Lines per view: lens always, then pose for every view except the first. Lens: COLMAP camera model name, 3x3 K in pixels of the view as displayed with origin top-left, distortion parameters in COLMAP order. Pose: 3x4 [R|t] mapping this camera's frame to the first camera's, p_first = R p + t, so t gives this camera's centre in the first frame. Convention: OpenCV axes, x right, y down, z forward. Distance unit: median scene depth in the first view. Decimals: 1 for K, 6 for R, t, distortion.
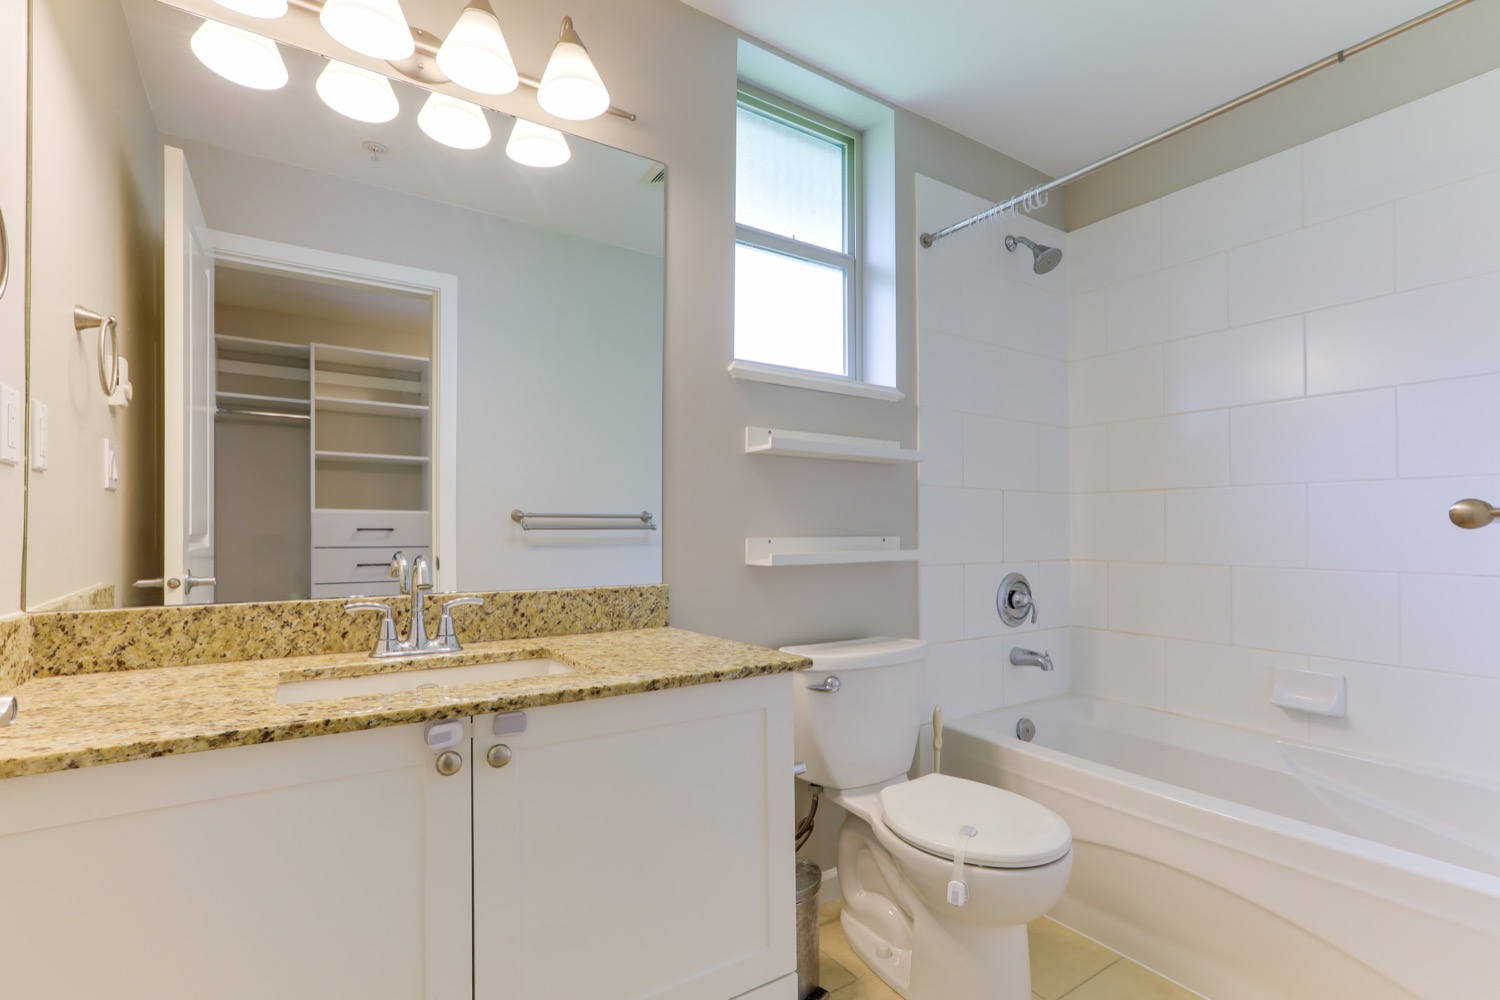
lens RADIAL K [[700.2, 0, 761.3], [0, 700.2, 514.9], [0, 0, 1]] dist [-0.030495, 0.017960]
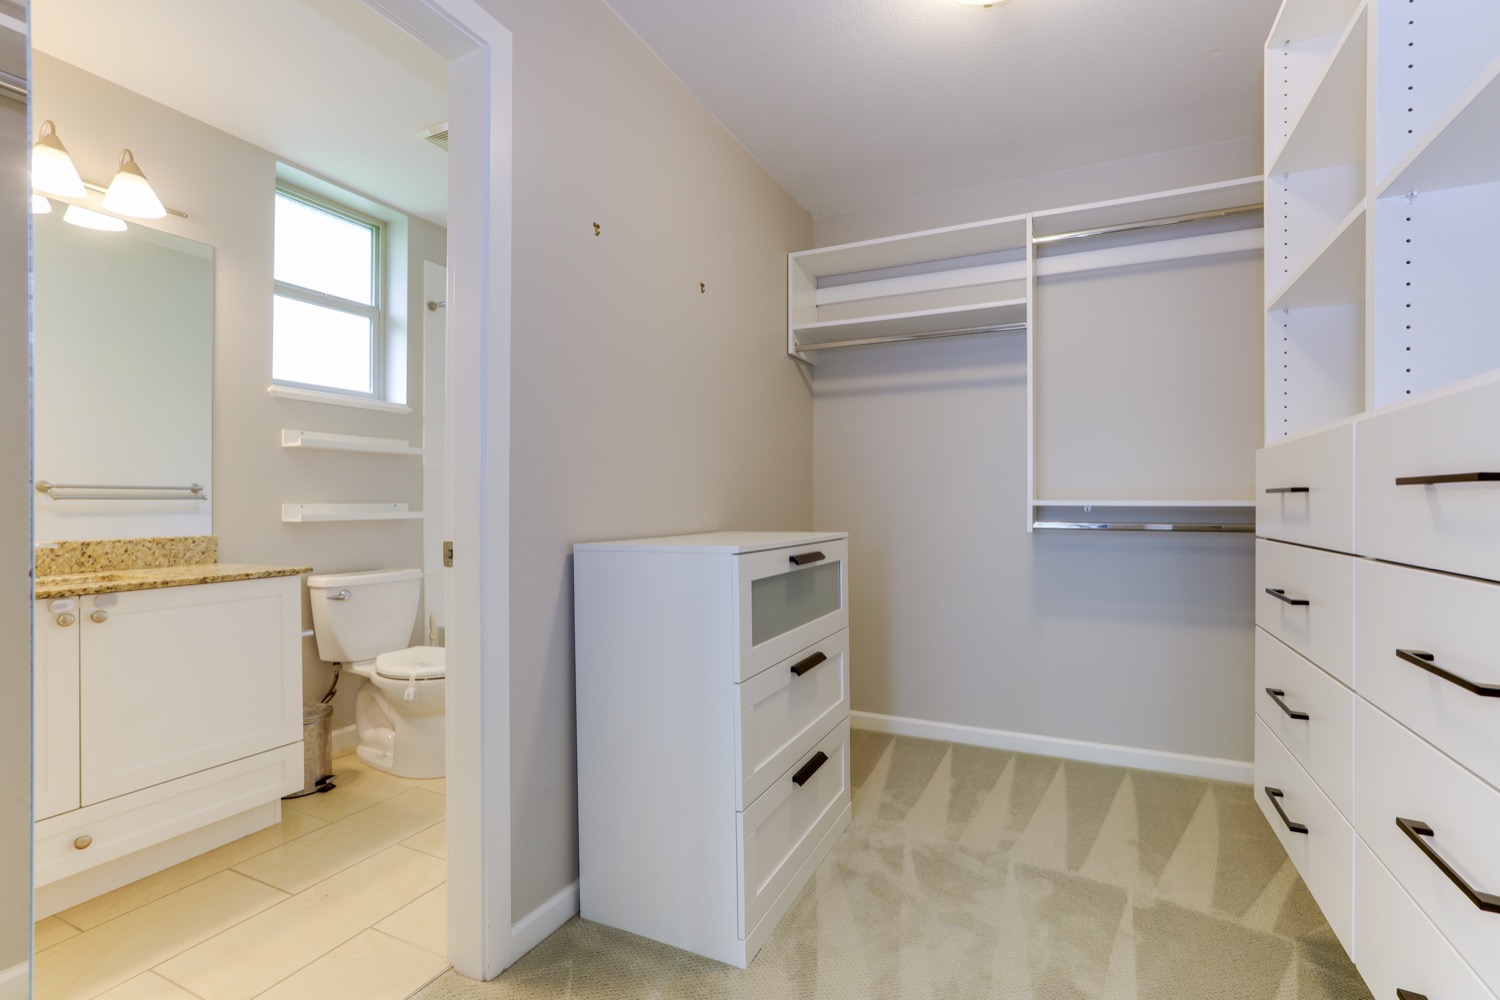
lens RADIAL K [[700.2, 0, 763.1], [0, 700.2, 499.1], [0, 0, 1]] dist [-0.030495, 0.017960]
pose [[0.864602, 0.001369, 0.502455, 0.126729], [-0.009595, 0.999859, 0.013786, -0.007758], [-0.502365, -0.016741, 0.864493, -0.818794]]
